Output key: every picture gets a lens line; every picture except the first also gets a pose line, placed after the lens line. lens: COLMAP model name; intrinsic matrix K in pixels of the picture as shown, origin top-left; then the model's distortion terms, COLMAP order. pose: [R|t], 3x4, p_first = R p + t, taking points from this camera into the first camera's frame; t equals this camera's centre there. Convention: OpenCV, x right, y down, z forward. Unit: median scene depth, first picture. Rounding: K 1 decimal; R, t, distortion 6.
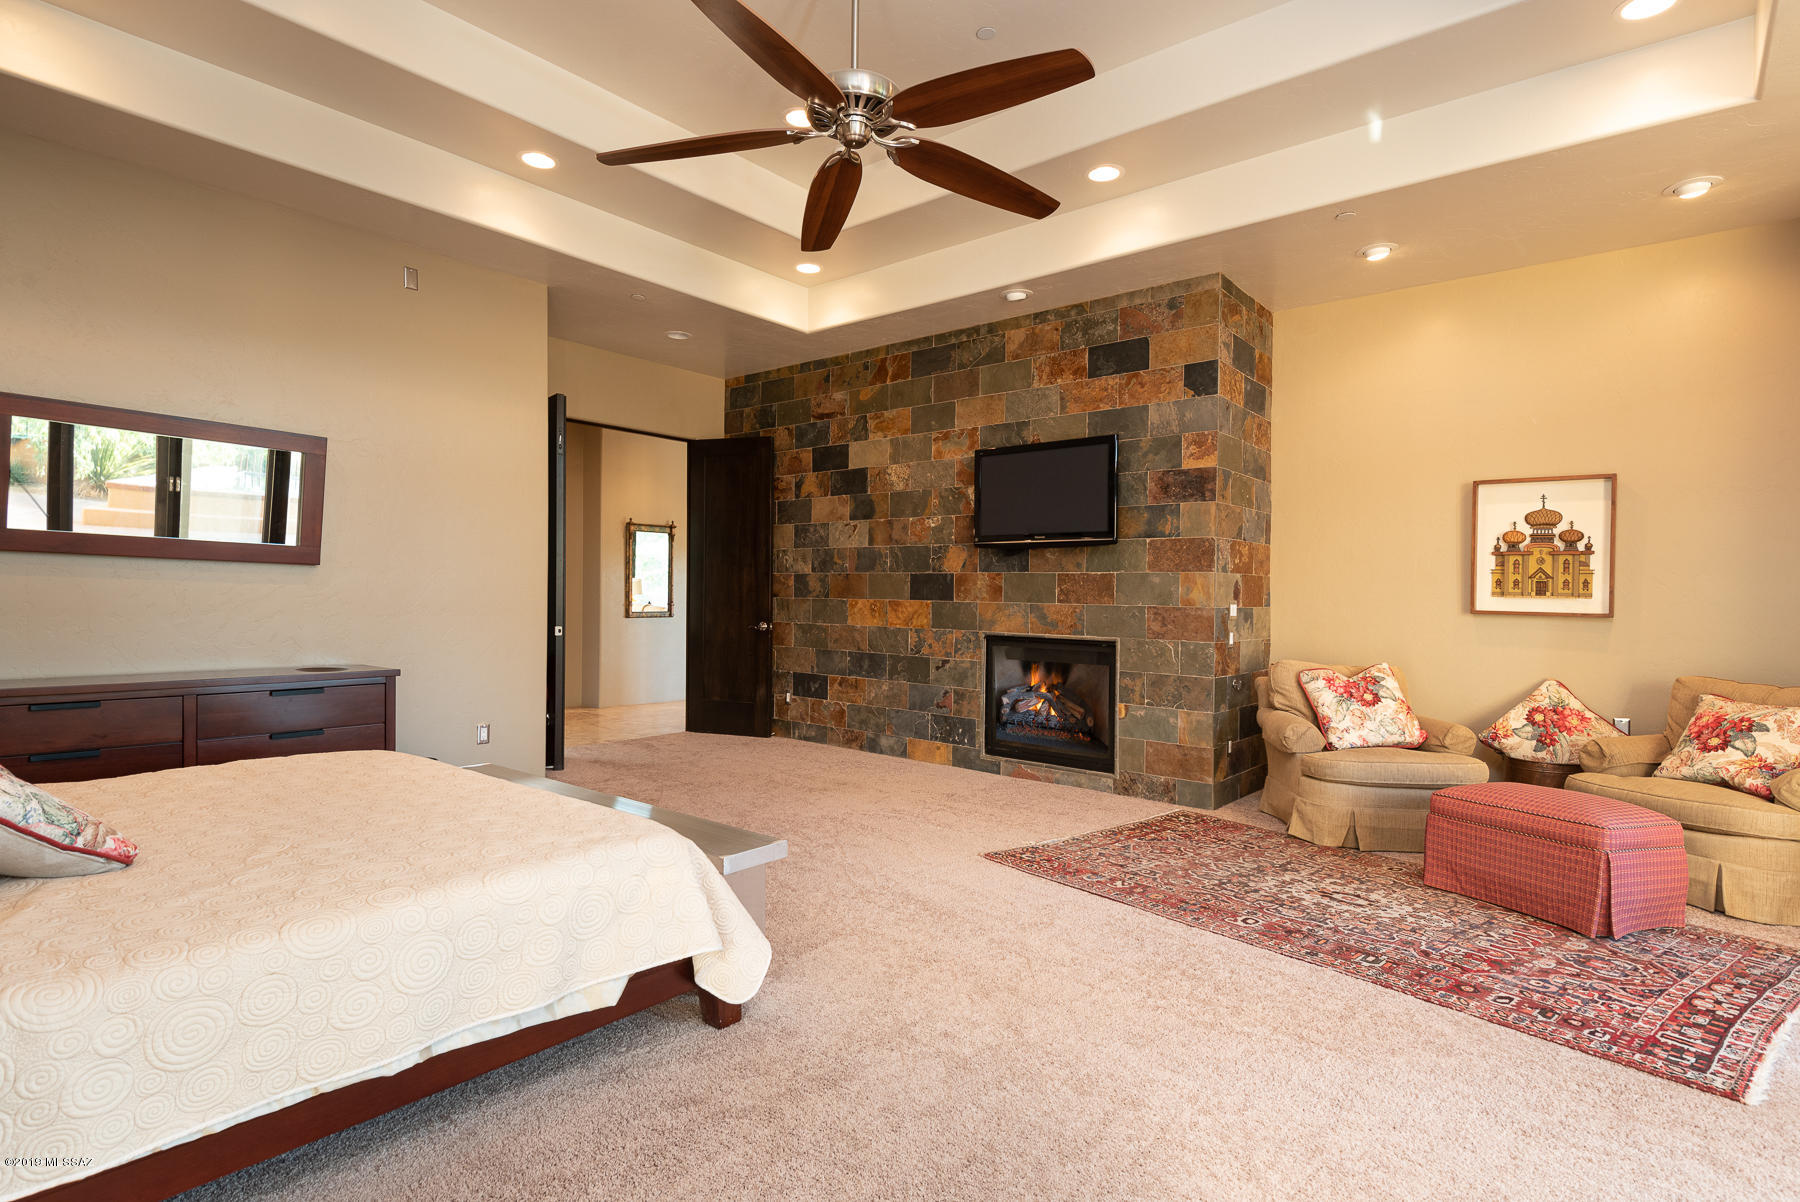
lens RADIAL K [[914.9, 0, 900.0], [0, 914.9, 601.0], [0, 0, 1]] dist [0.000050, -0.000008]
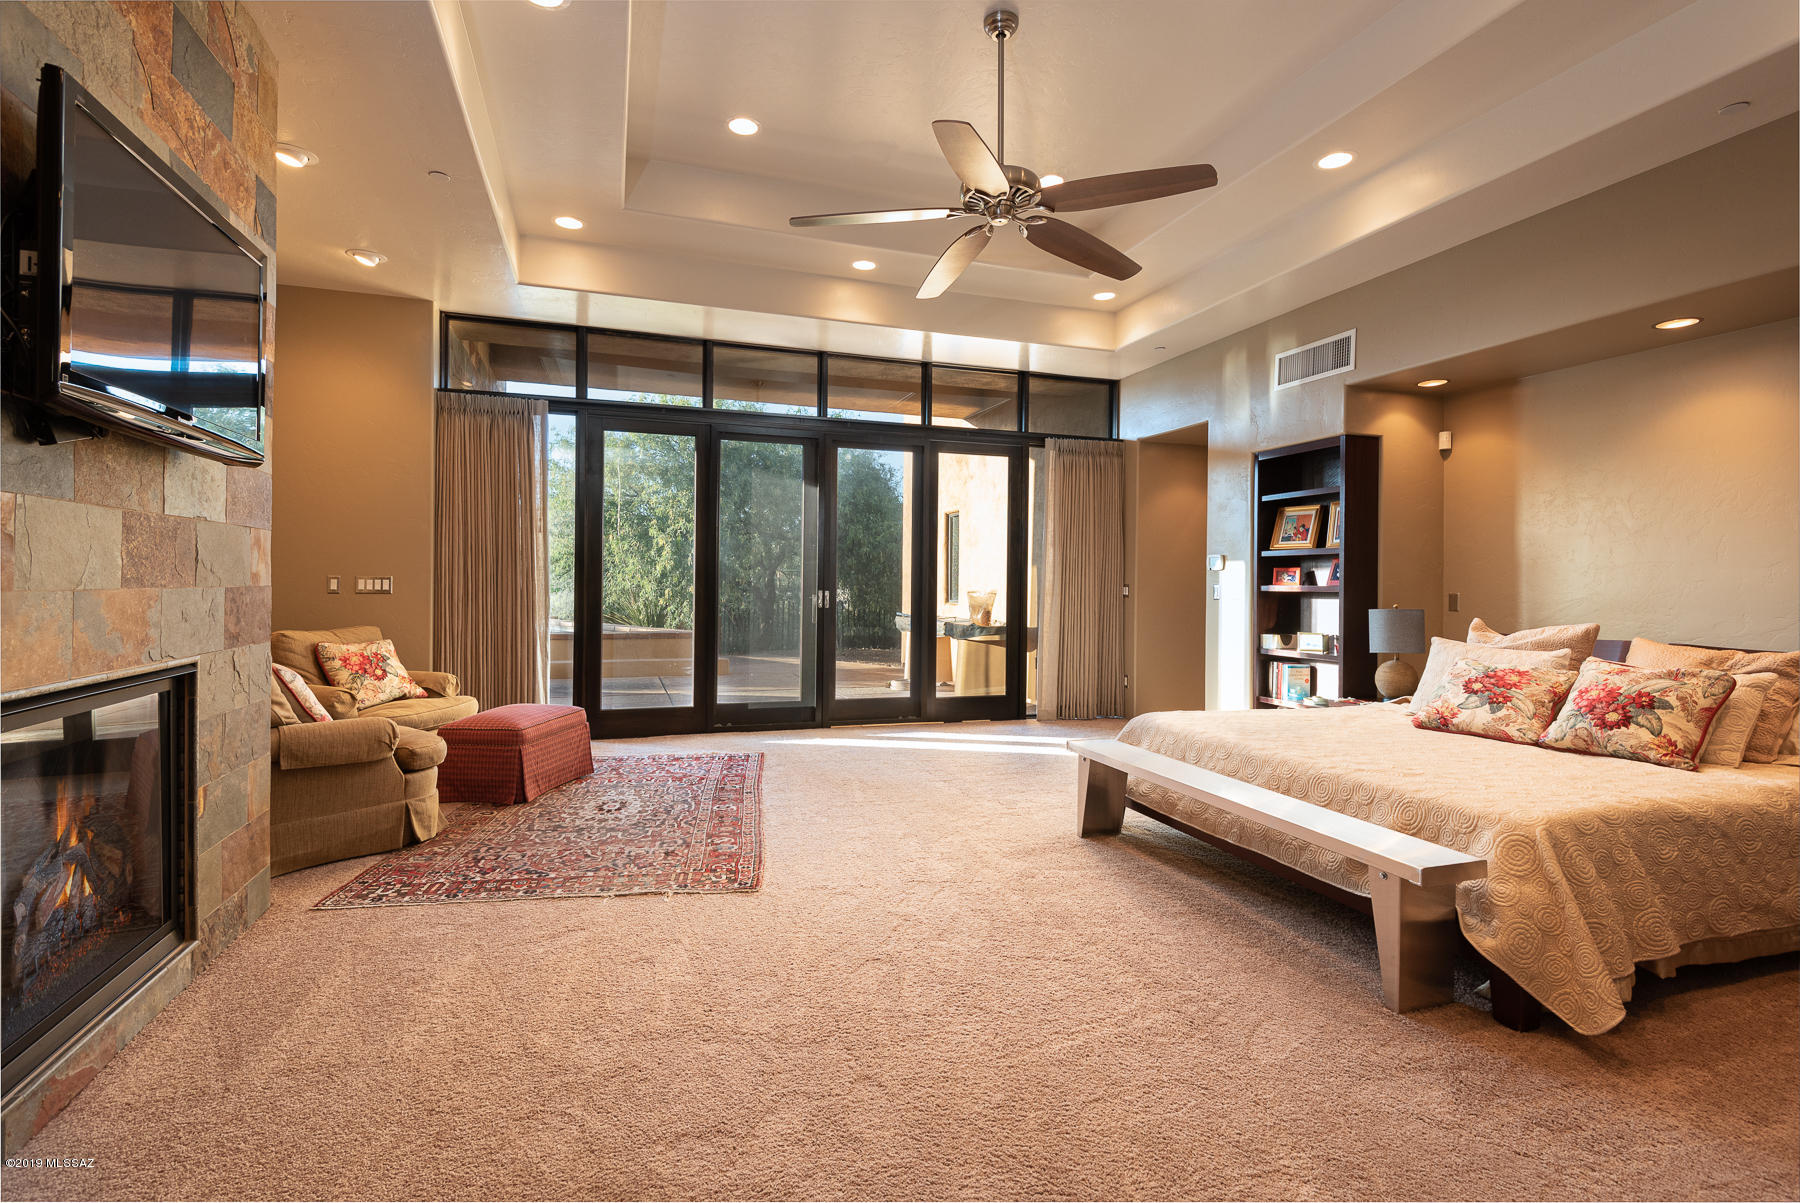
lens RADIAL K [[869.7, 0, 900.4], [0, 869.7, 567.9], [0, 0, 1]] dist [0.000042, 0.000040]
pose [[-0.852632, -0.022534, 0.522027, -0.439009], [-0.017921, 0.999743, 0.013884, -0.032012], [-0.522205, 0.002483, -0.852816, 1.630909]]
